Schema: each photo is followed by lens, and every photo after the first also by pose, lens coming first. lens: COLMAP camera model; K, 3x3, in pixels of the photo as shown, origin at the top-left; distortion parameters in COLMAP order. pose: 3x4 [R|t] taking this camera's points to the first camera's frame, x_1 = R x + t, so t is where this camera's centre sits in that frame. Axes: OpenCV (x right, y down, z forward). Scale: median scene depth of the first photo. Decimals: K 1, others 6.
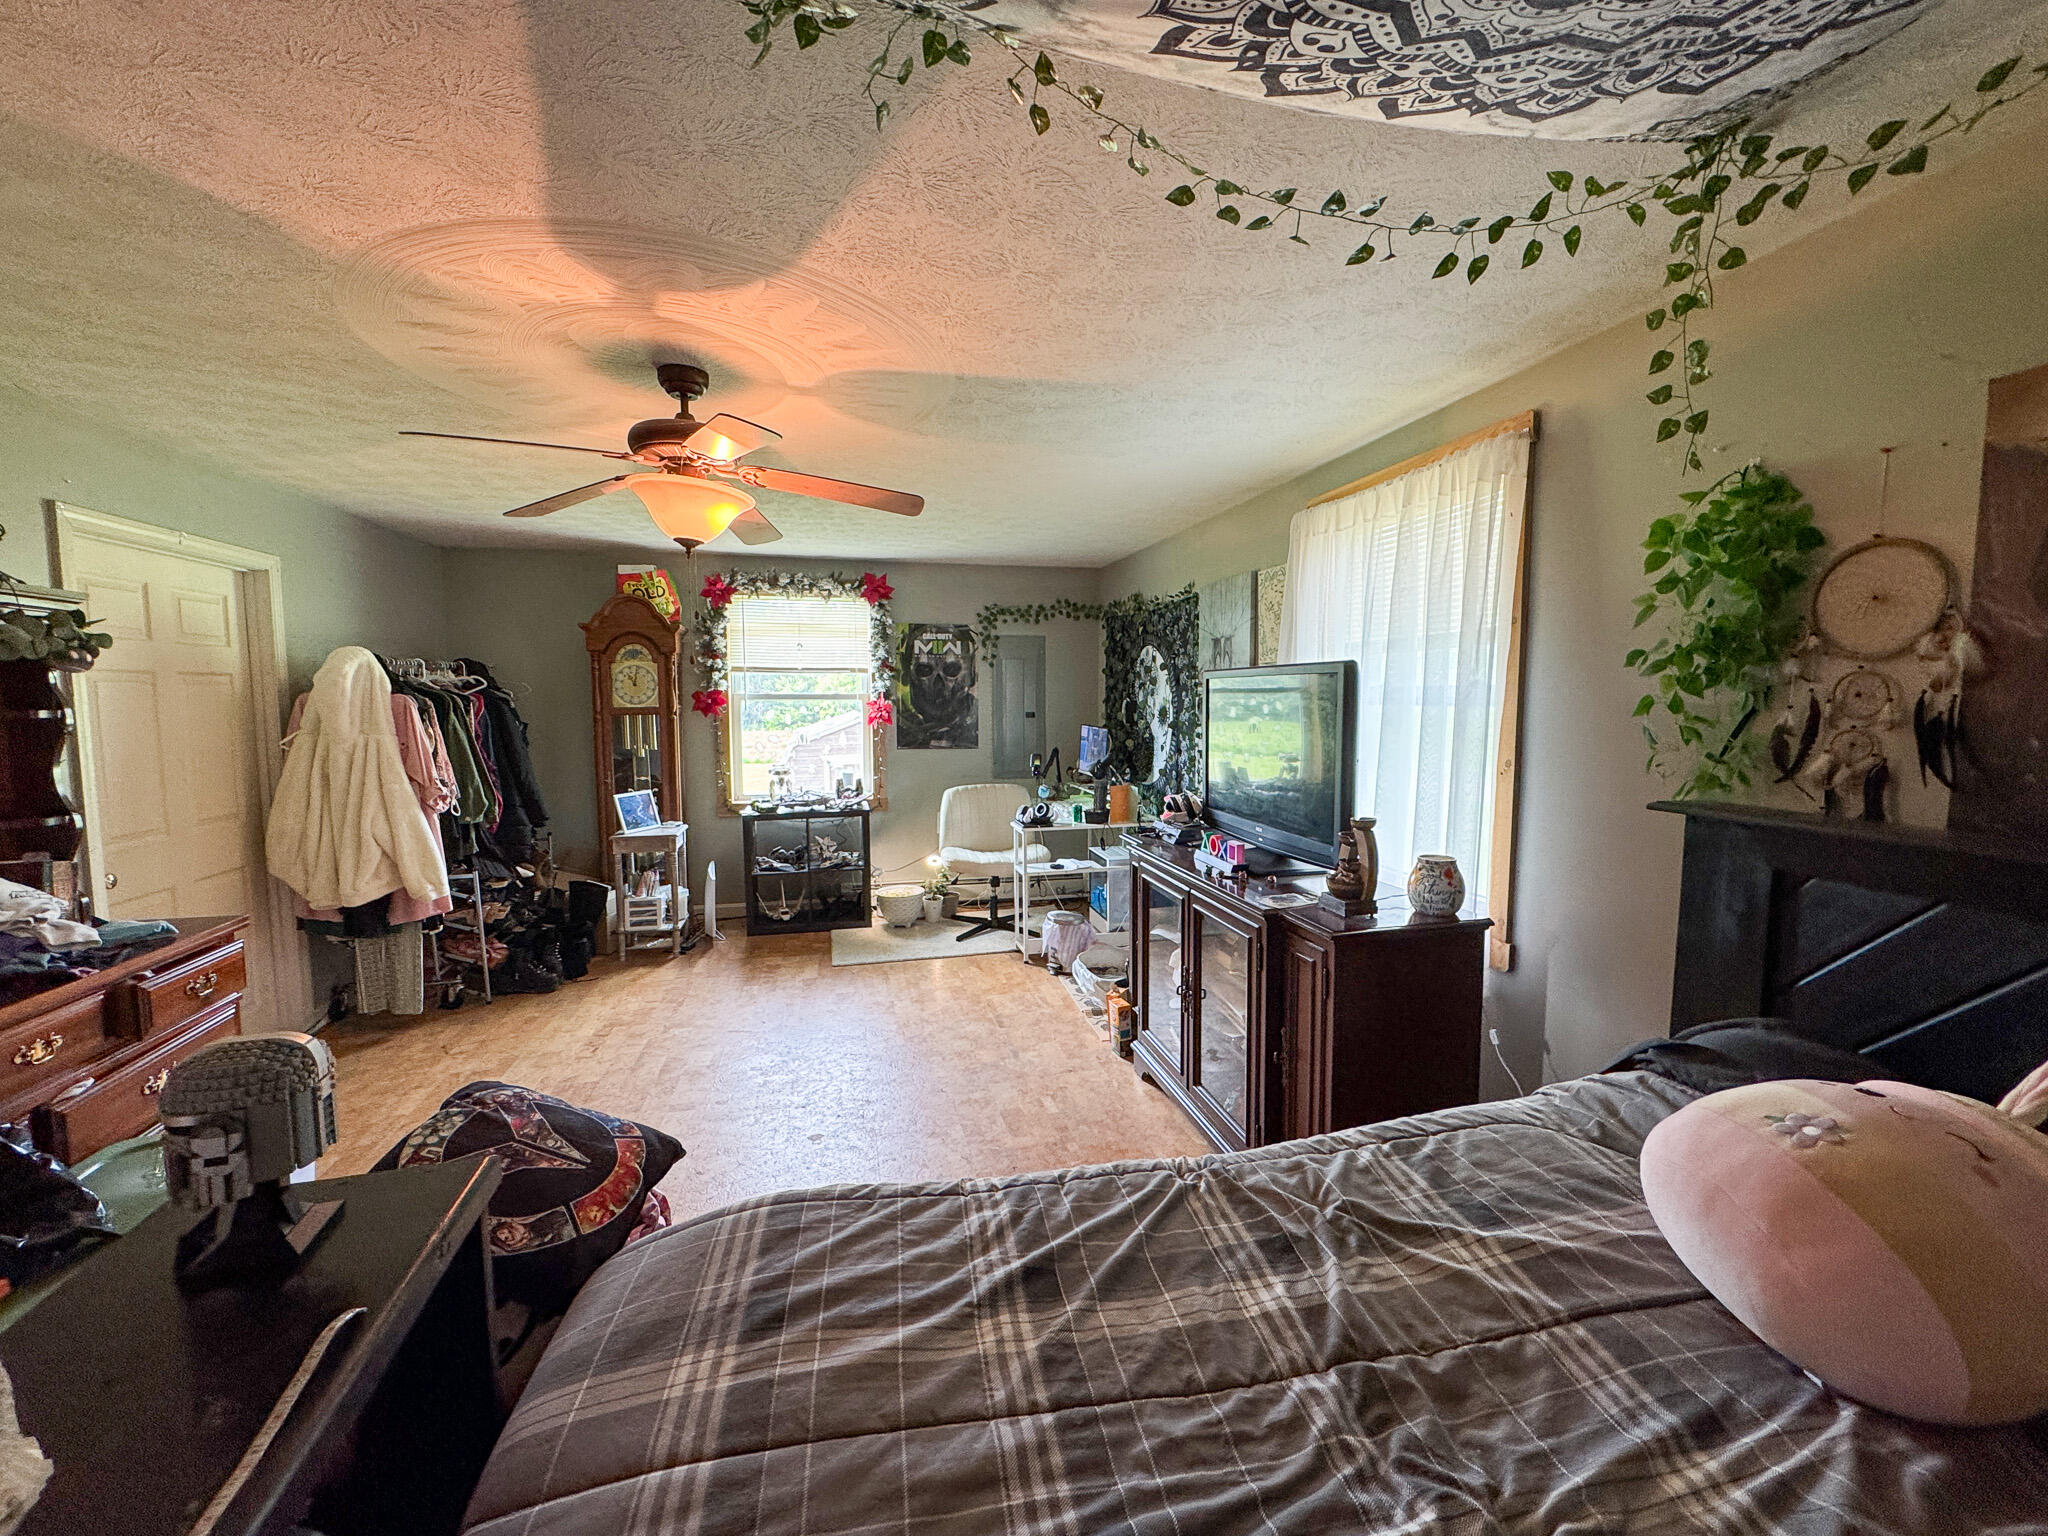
lens RADIAL K [[825.5, 0, 1034.8], [0, 825.5, 763.5], [0, 0, 1]] dist [-0.002539, 0.000745]
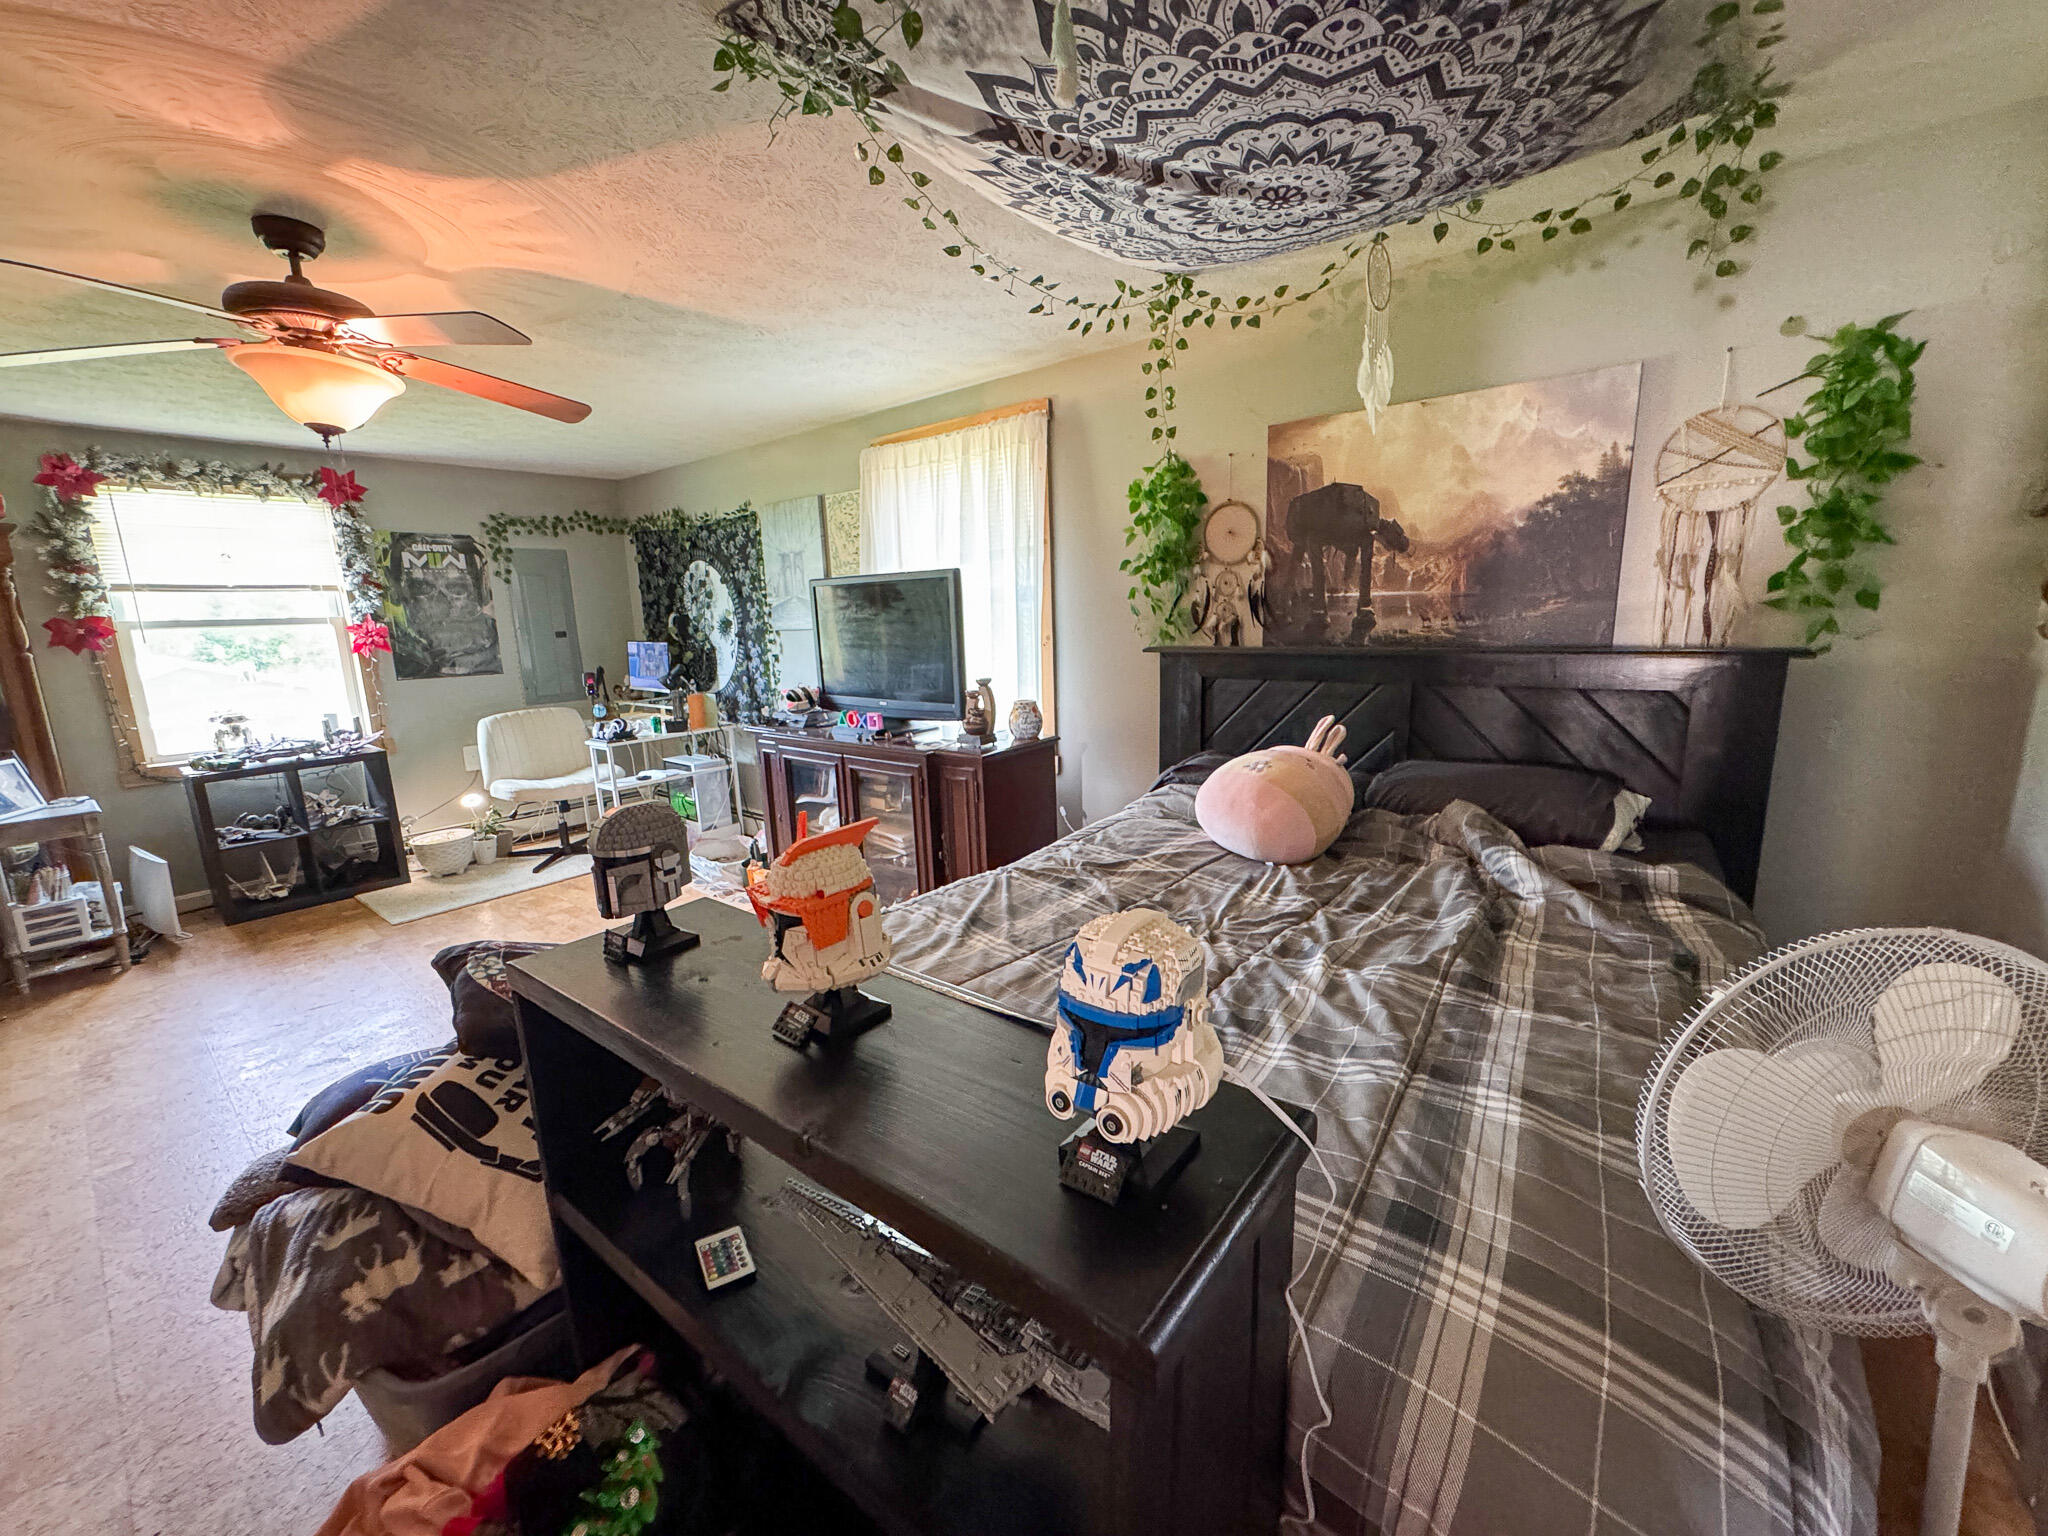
lens RADIAL K [[825.5, 0, 1011.7], [0, 825.5, 764.9], [0, 0, 1]] dist [-0.002539, 0.000745]
pose [[0.794068, -0.135873, 0.592447, -0.413035], [0.081349, 0.989683, 0.117942, 0.047566], [-0.602360, -0.045459, 0.796929, -0.179064]]
